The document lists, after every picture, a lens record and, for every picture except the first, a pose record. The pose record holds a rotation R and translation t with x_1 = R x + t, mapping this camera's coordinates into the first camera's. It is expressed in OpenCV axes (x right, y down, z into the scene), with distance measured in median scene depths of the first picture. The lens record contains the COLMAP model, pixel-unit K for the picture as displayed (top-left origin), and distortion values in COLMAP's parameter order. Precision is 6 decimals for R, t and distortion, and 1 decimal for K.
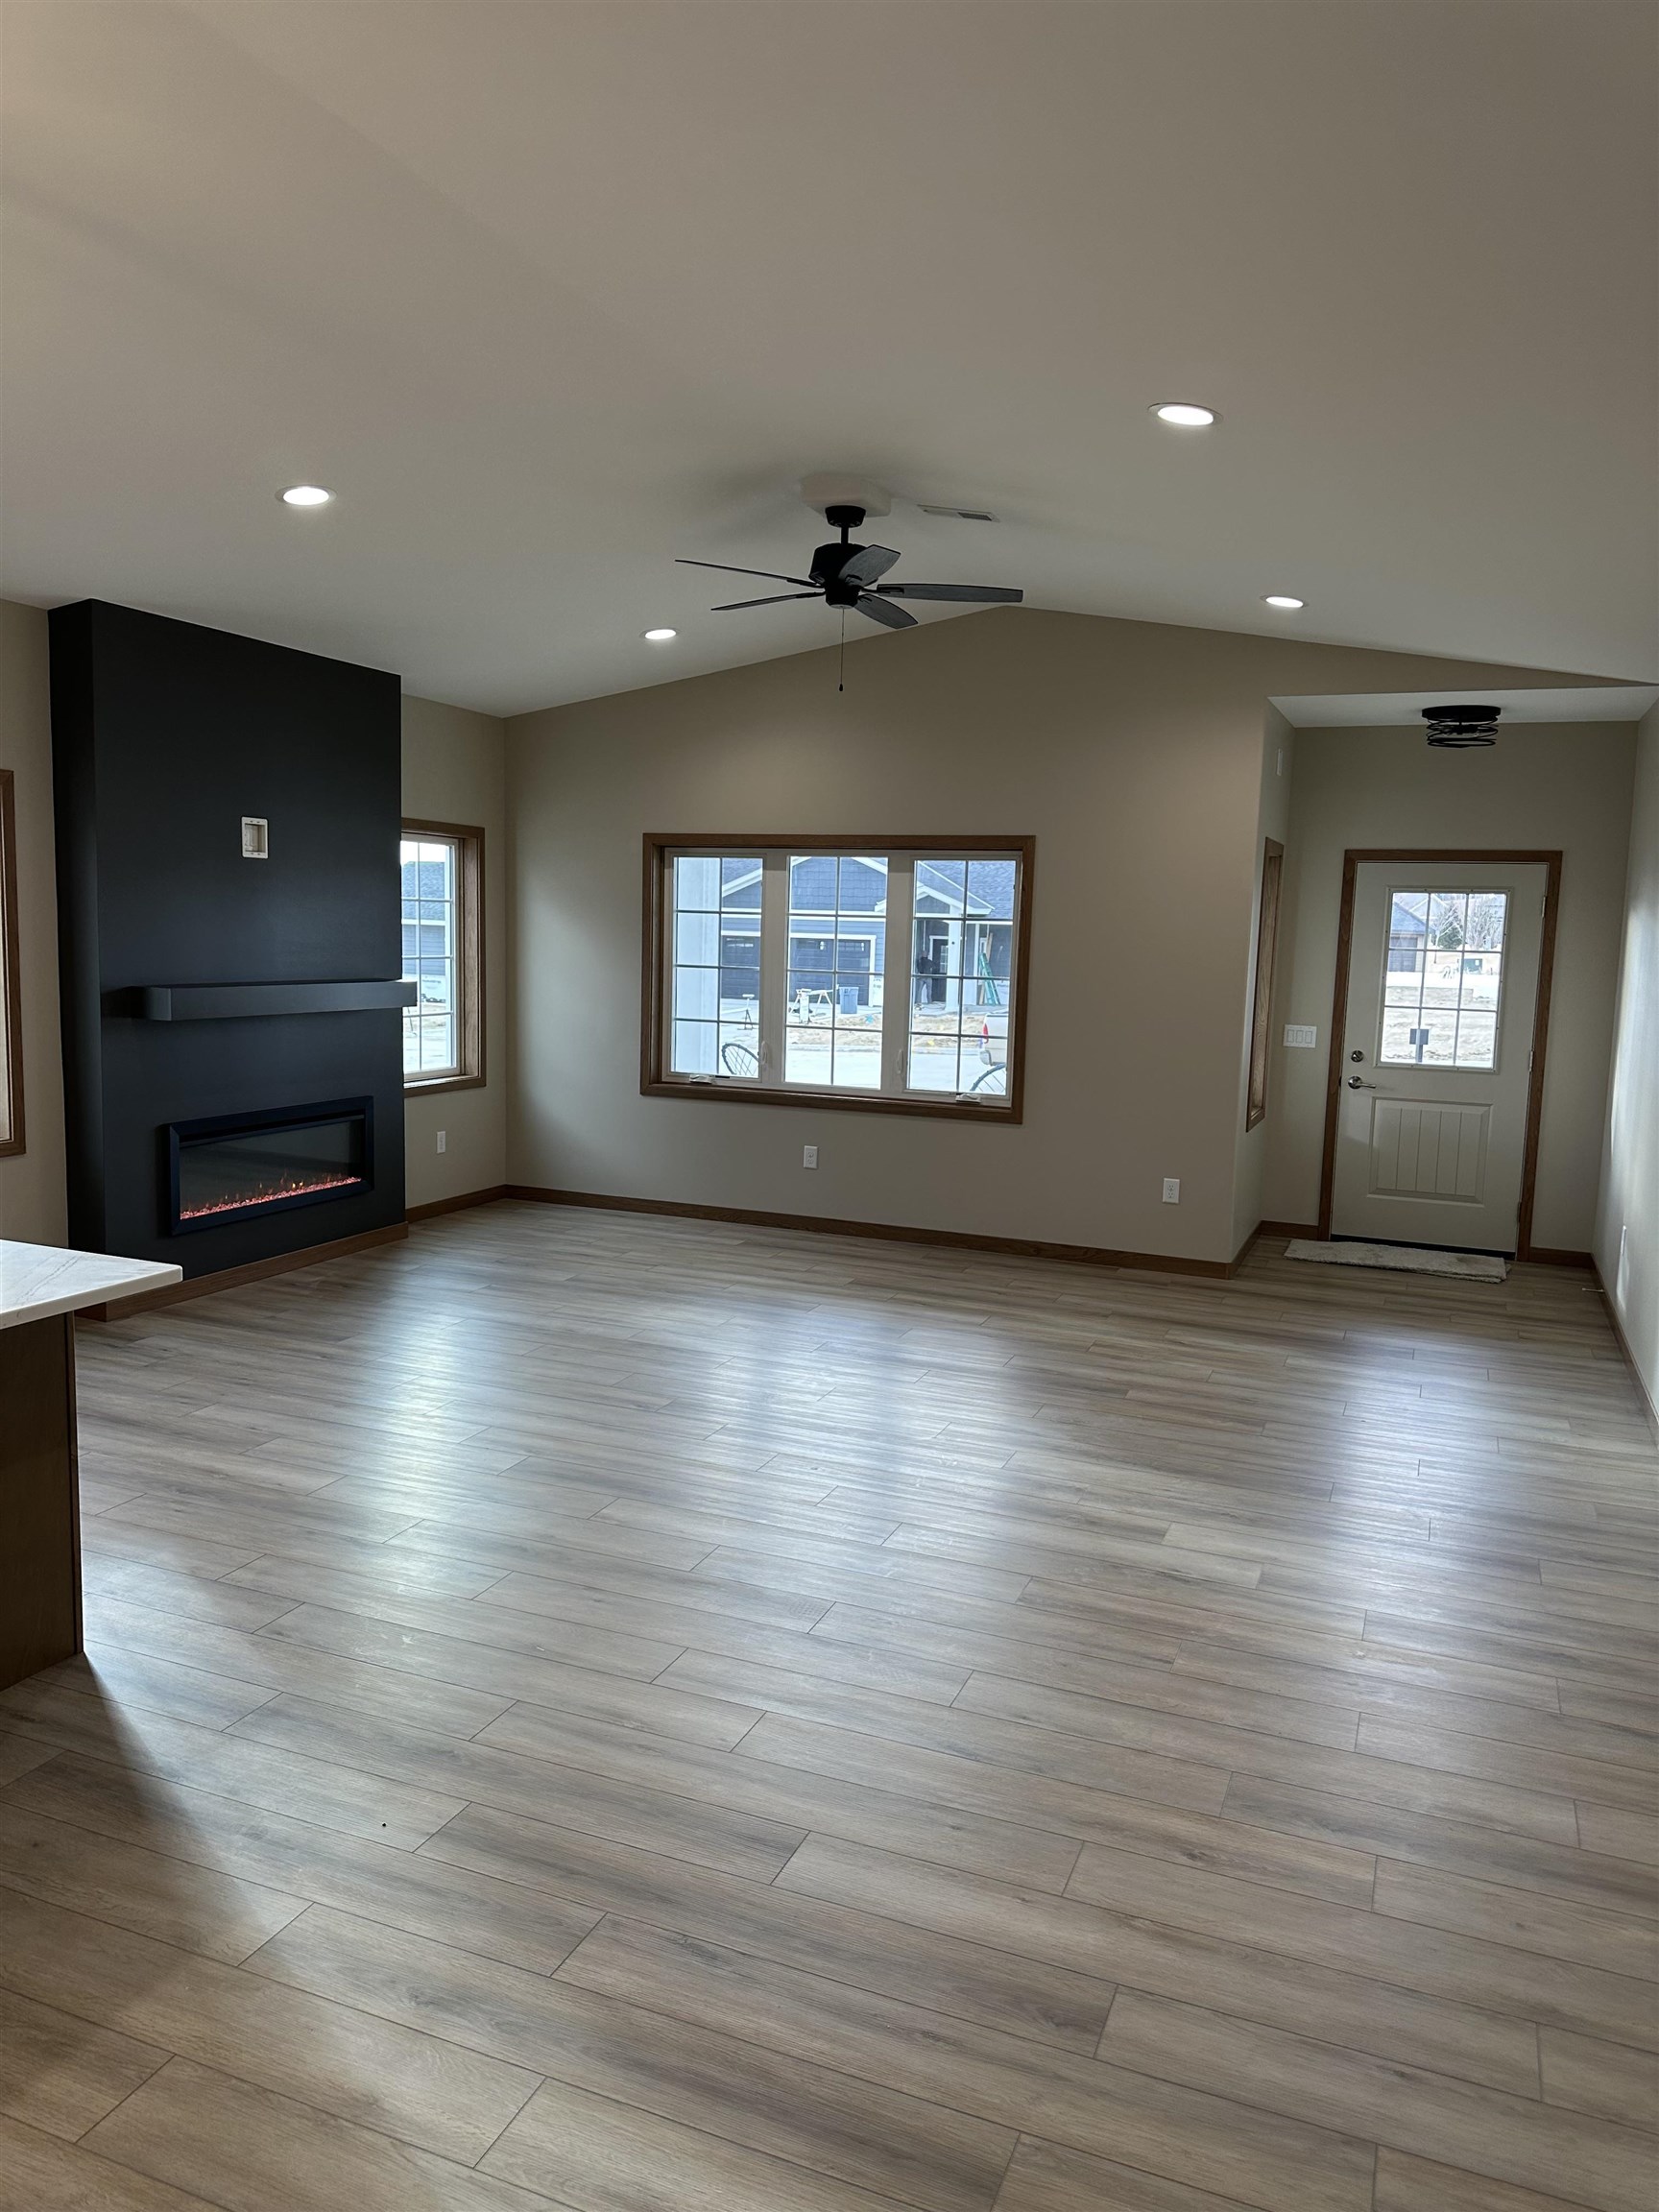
lens RADIAL K [[1525.7, 0, 829.5], [0, 1525.7, 1106.0], [0, 0, 1]] dist [0.051485, -0.070197]
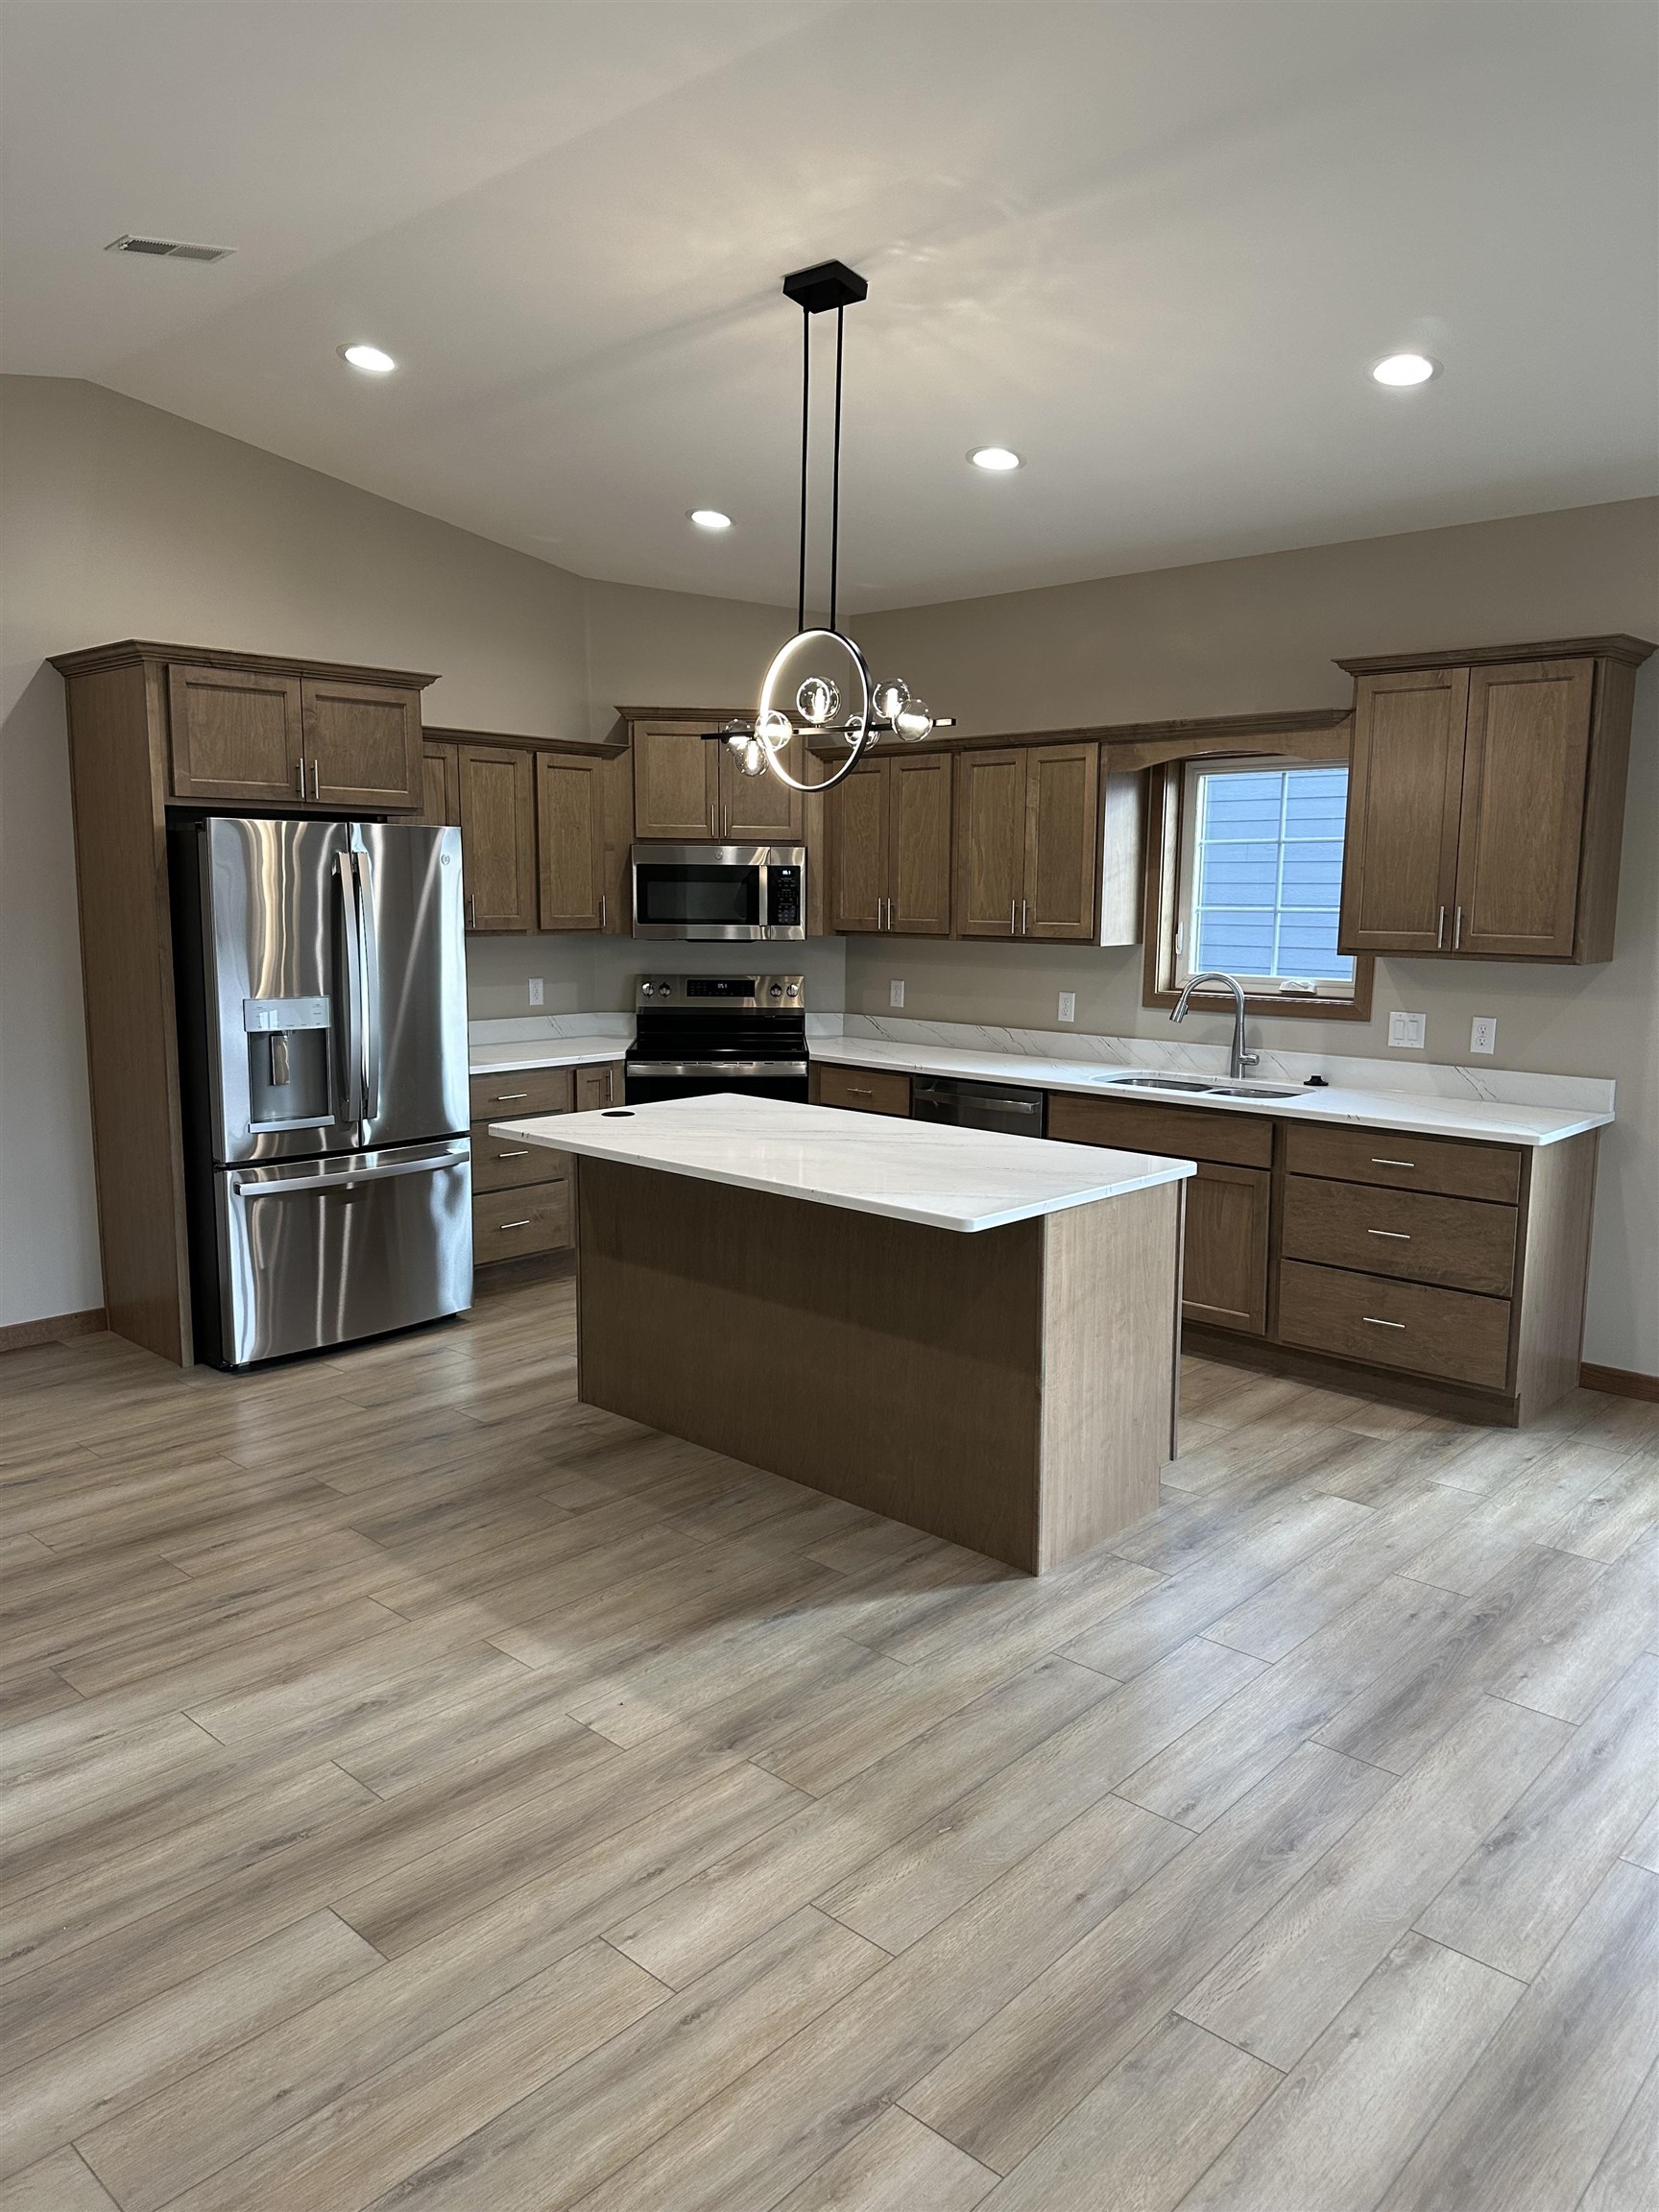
lens RADIAL K [[1529.9, 0, 829.5], [0, 1529.9, 1106.0], [0, 0, 1]] dist [0.077343, -0.131470]
pose [[-0.345228, 0.106077, -0.932505, 0.269286], [-0.130402, 0.978533, 0.159590, -0.057691], [0.929415, 0.176696, -0.323984, 0.607938]]
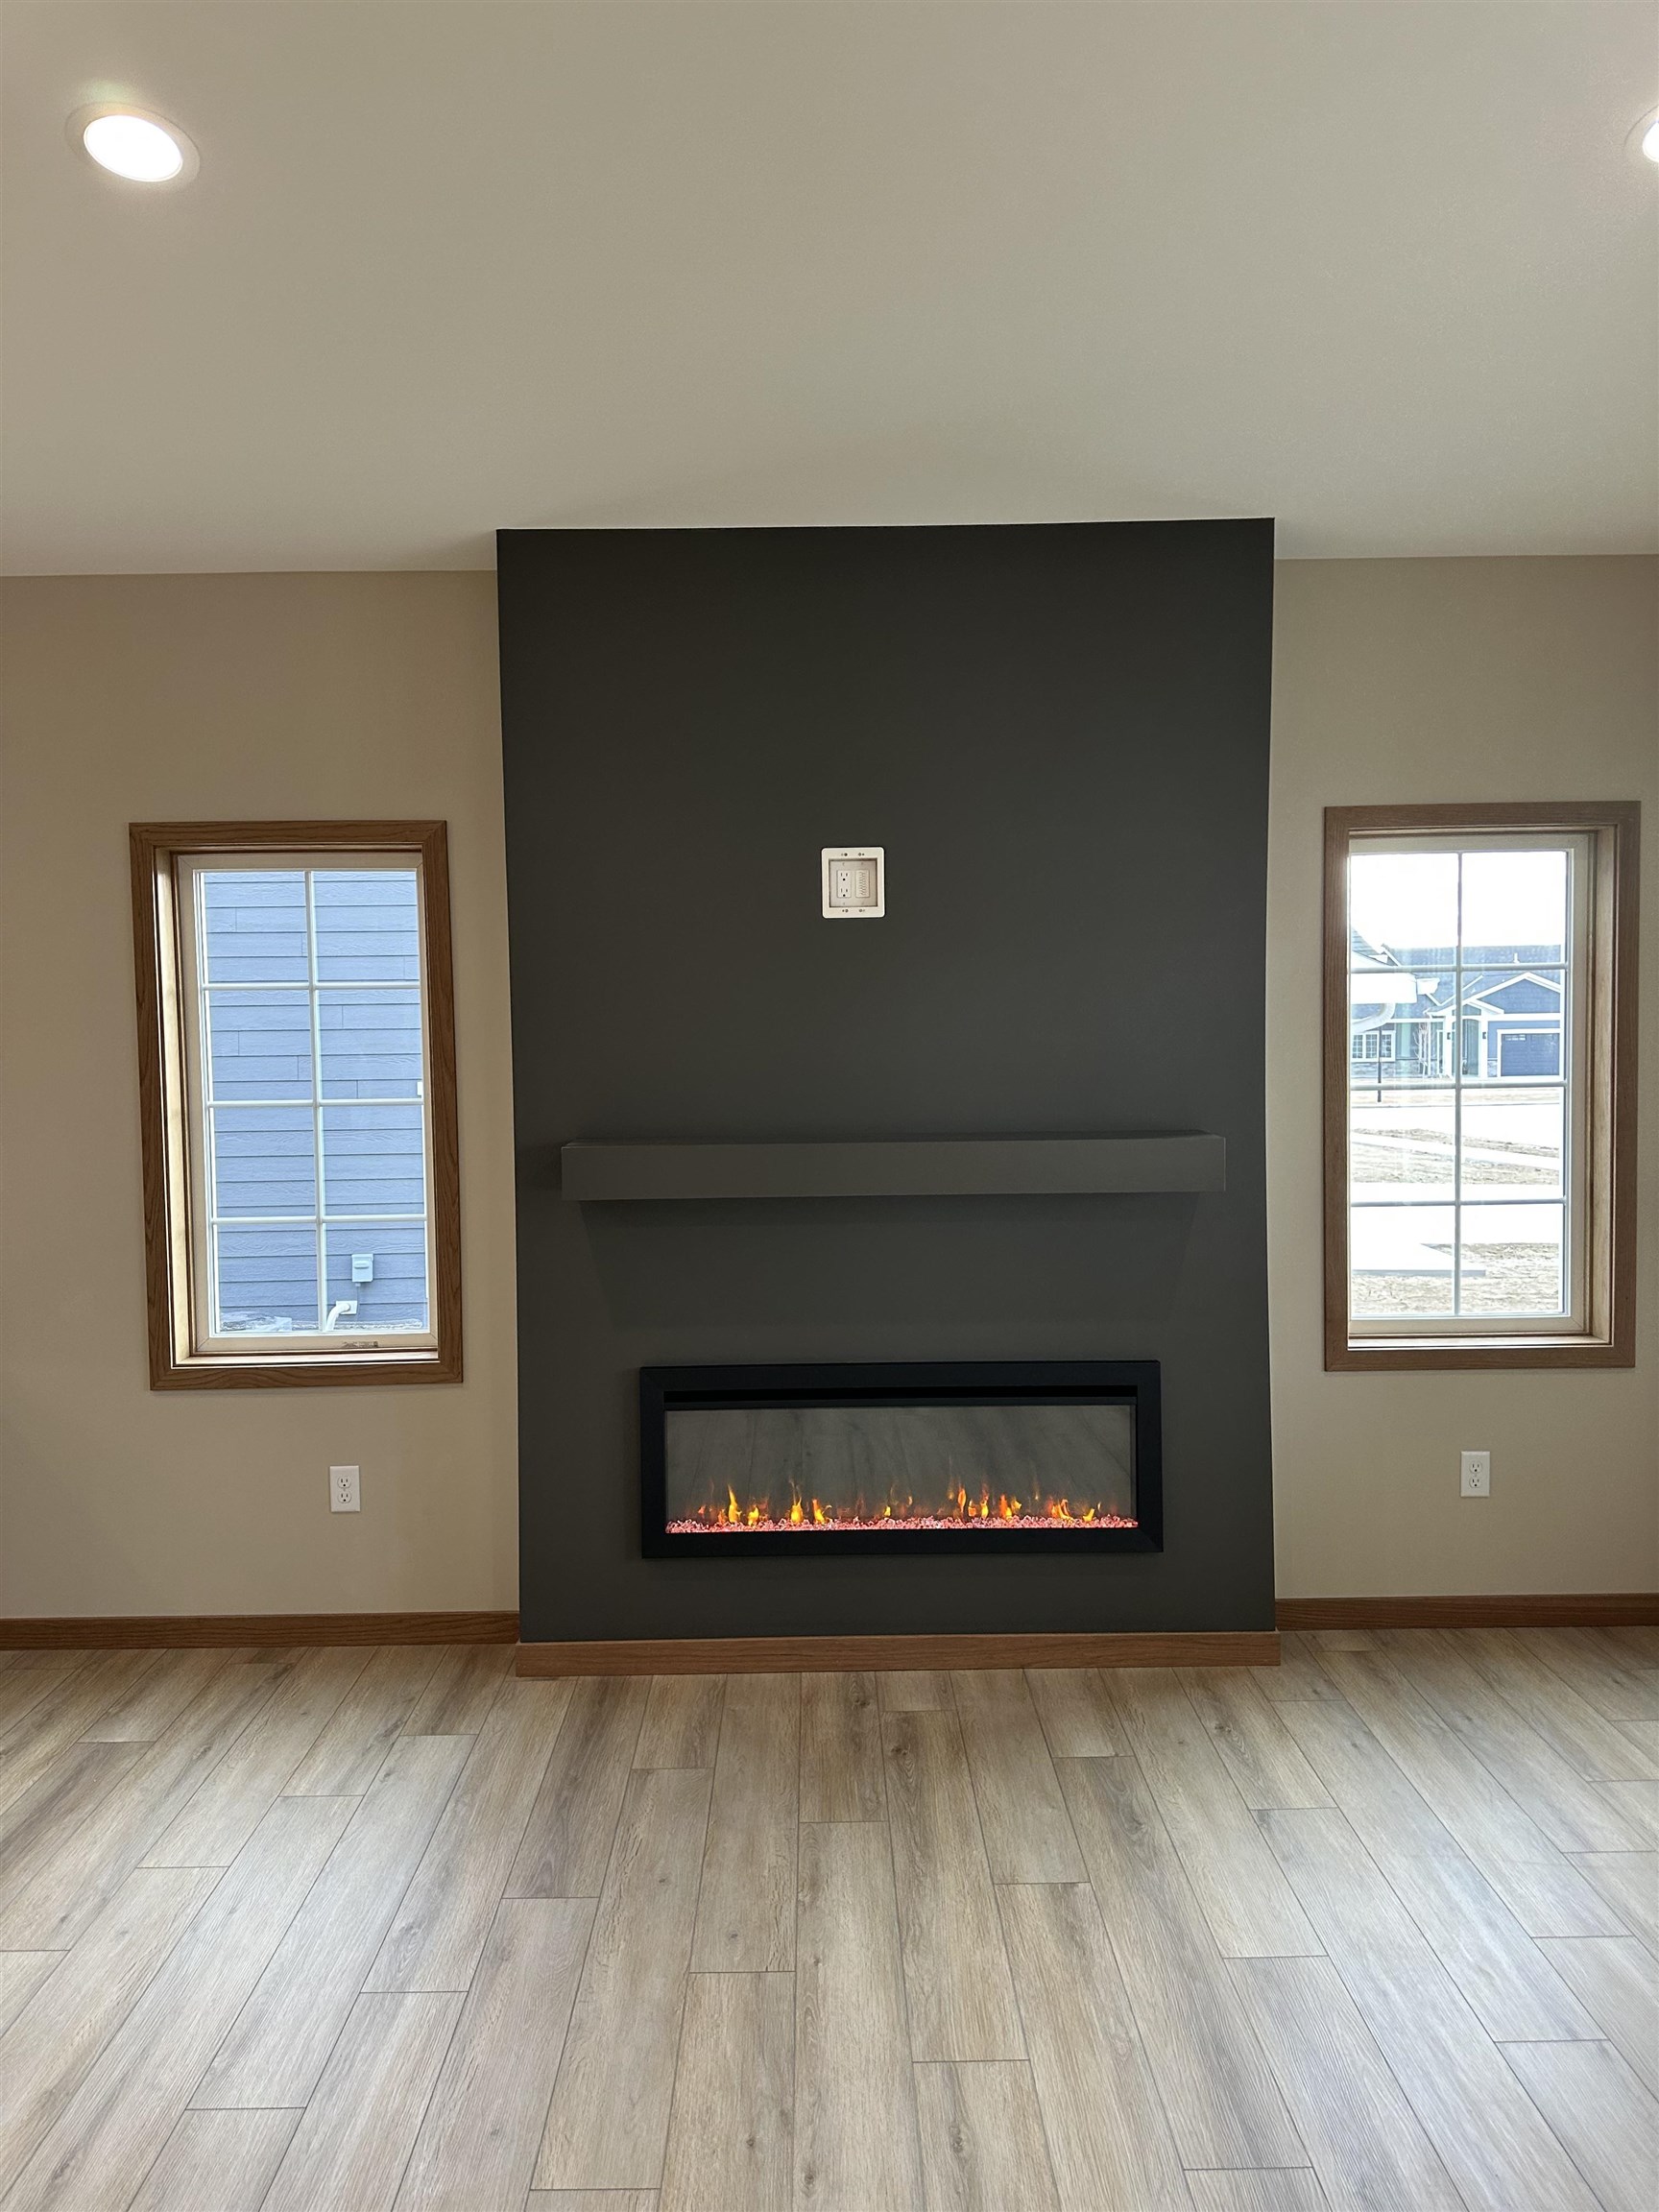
lens RADIAL K [[1529.9, 0, 829.5], [0, 1529.9, 1106.0], [0, 0, 1]] dist [0.077343, -0.131470]
pose [[0.391181, 0.020349, -0.920089, 0.145557], [-0.084720, 0.996307, -0.013984, -0.087286], [0.916406, 0.083421, 0.391460, 0.806081]]
